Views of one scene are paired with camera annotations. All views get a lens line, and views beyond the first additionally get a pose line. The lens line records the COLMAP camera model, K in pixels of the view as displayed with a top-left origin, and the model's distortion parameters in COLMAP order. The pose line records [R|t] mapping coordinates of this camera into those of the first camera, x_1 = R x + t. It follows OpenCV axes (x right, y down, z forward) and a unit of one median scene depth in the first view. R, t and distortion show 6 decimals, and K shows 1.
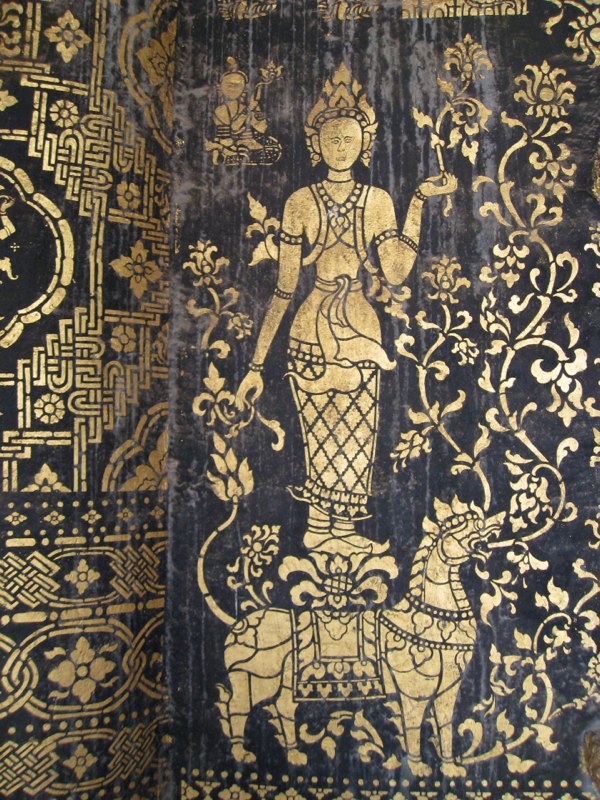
lens RADIAL K [[897.4, 0, 299.9], [0, 897.4, 401.0], [0, 0, 1]] dist [-0.125476, 0.000000]
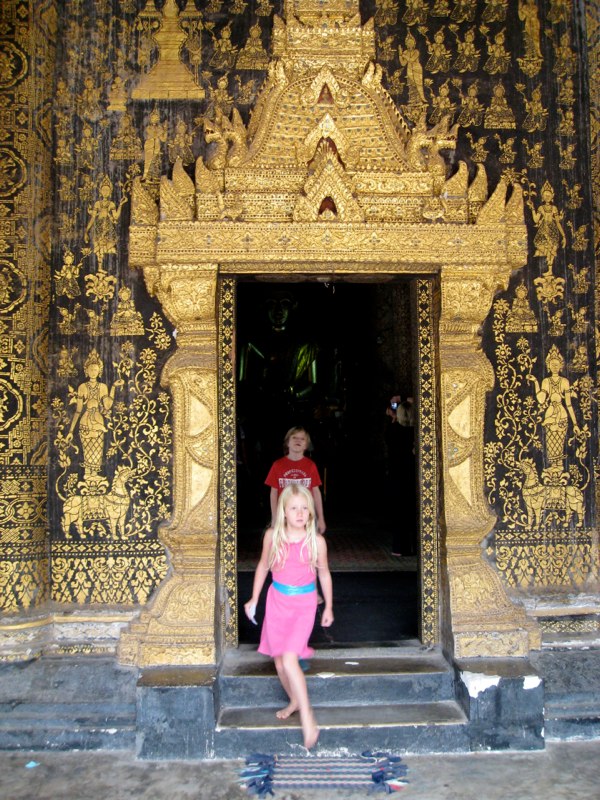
lens RADIAL K [[897.4, 0, 298.4], [0, 897.4, 399.8], [0, 0, 1]] dist [-0.125476, 0.000000]
pose [[0.990607, -0.014018, 0.136018, 0.399947], [0.019983, 0.998893, -0.042590, 0.005942], [-0.135270, 0.044908, 0.989791, -2.899400]]
